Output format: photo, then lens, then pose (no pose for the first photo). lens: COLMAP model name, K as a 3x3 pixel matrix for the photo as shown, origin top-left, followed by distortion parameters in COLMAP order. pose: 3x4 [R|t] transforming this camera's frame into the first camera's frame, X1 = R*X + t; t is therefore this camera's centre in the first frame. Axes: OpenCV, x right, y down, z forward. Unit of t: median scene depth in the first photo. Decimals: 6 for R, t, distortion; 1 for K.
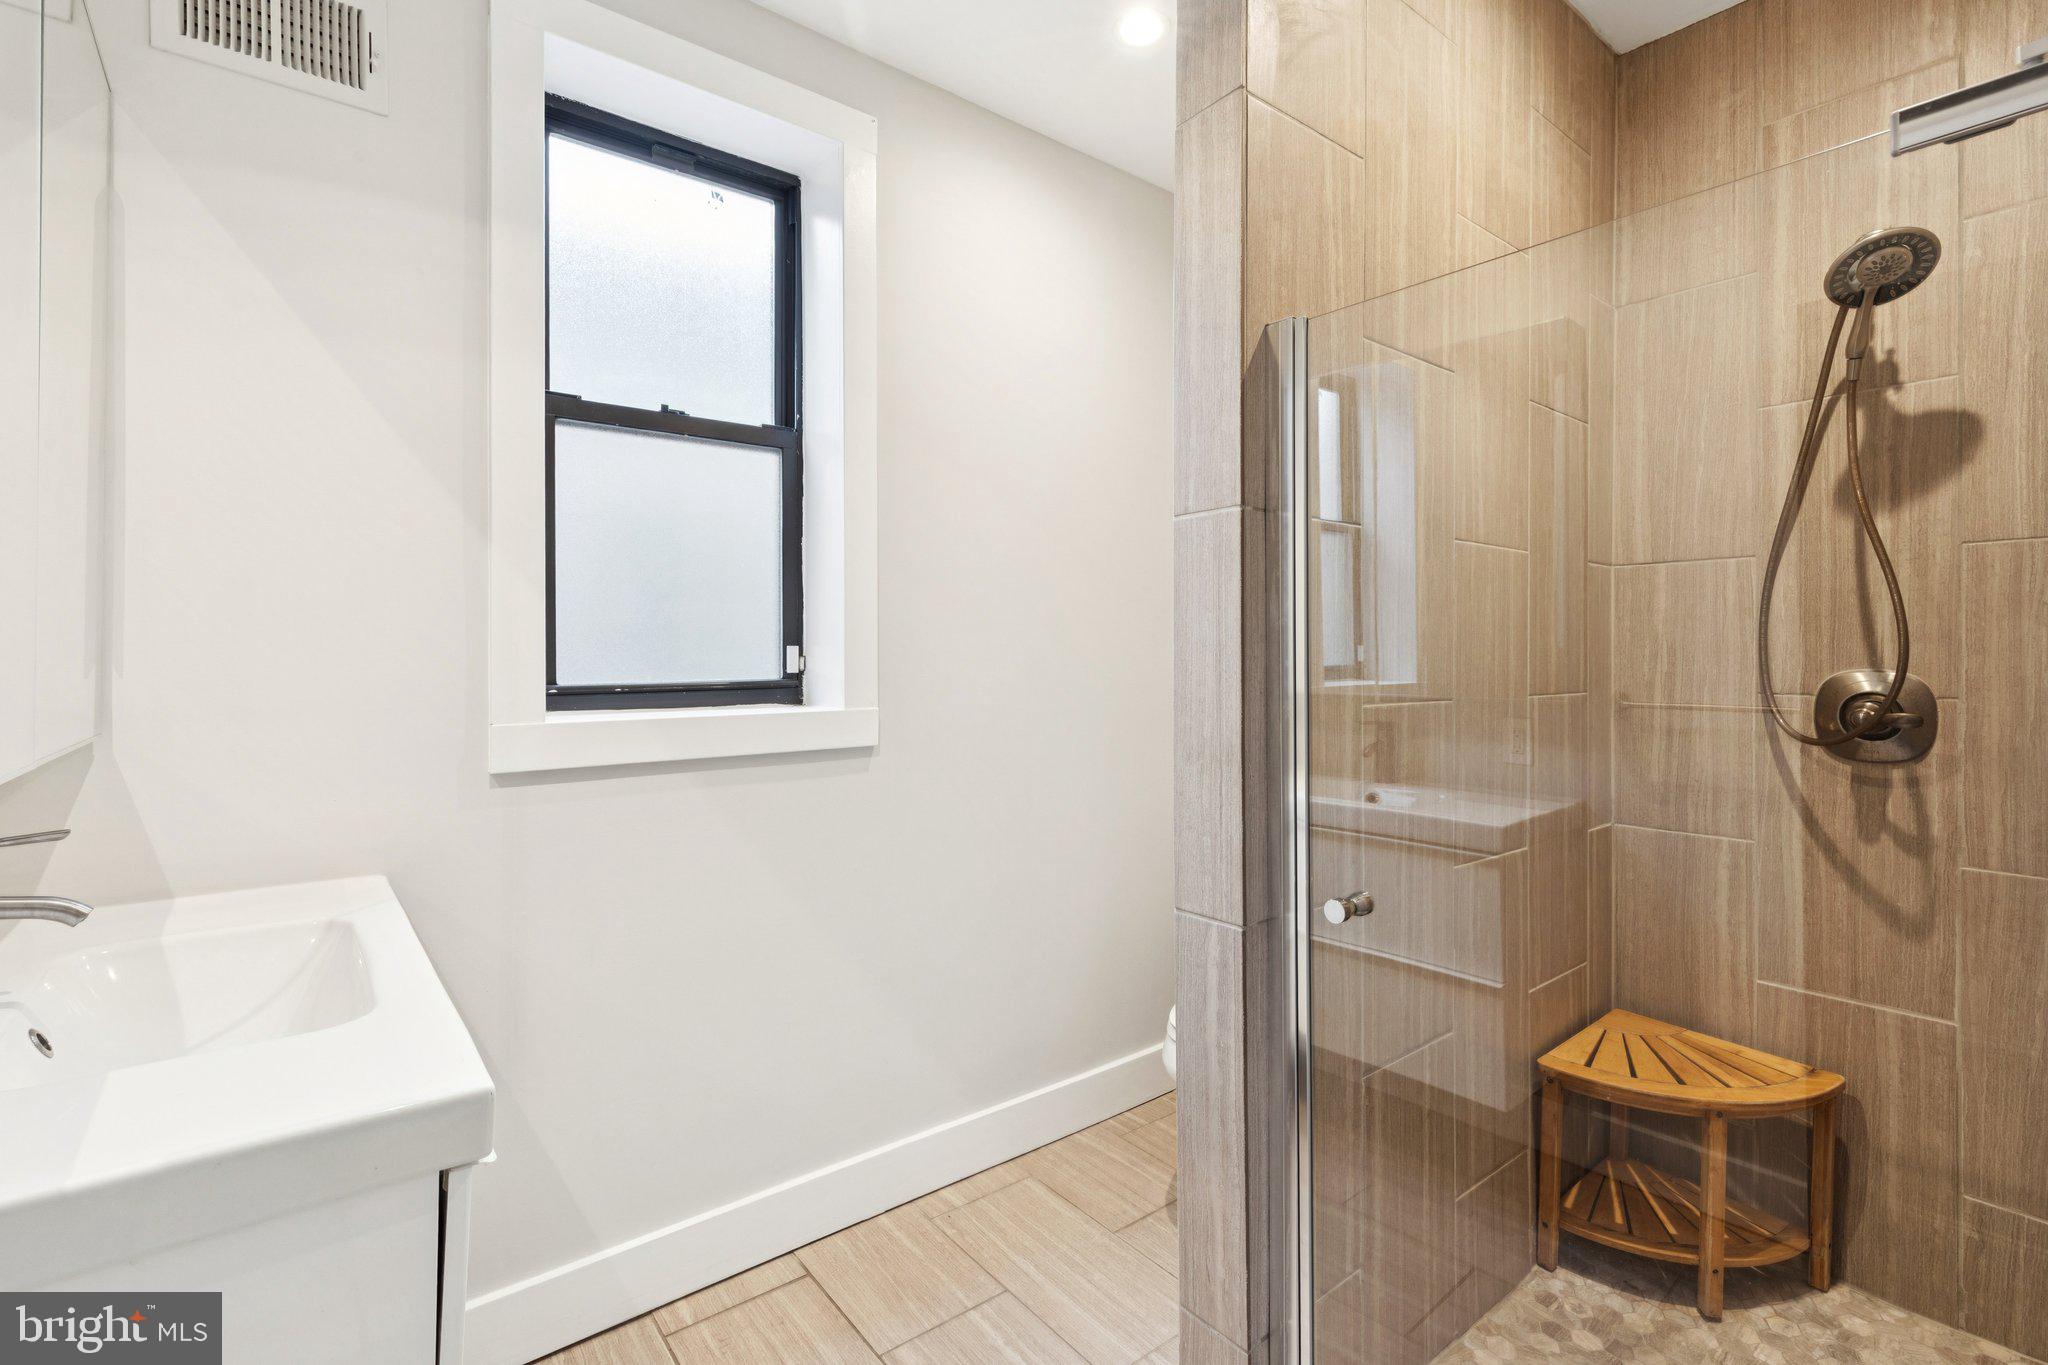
lens RADIAL K [[951.9, 0, 1029.4], [0, 951.9, 688.1], [0, 0, 1]] dist [0.003465, -0.000706]
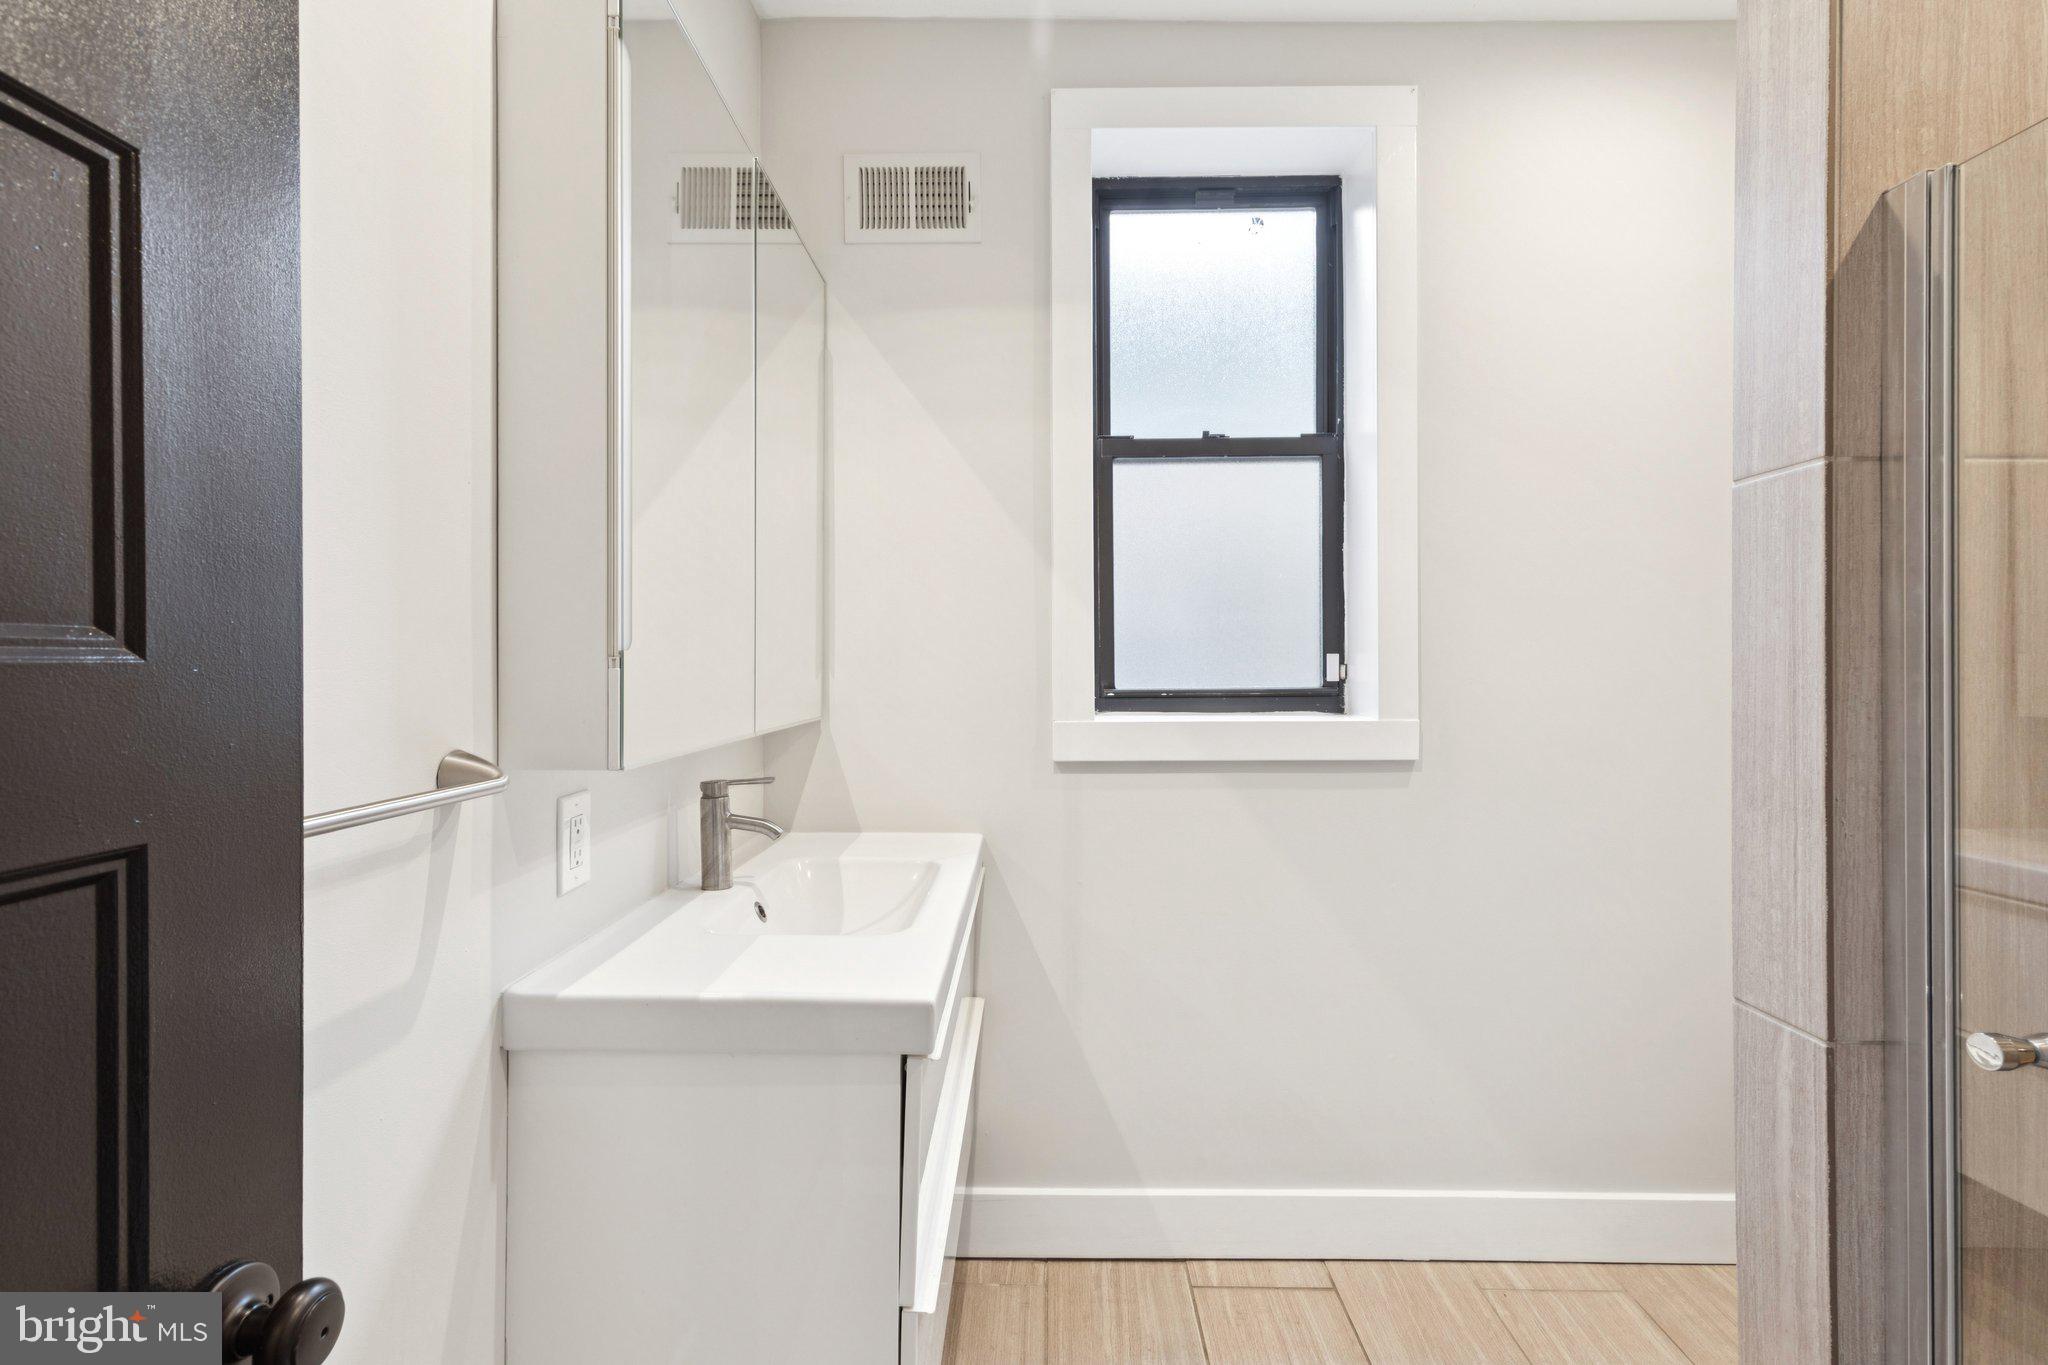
lens RADIAL K [[945.6, 0, 1021.6], [0, 945.6, 706.0], [0, 0, 1]] dist [0.003493, -0.000566]
pose [[0.770176, 0.029742, -0.637138, 0.189049], [-0.021780, 0.999556, 0.020332, -0.004768], [0.637460, -0.001783, 0.770482, 0.053377]]
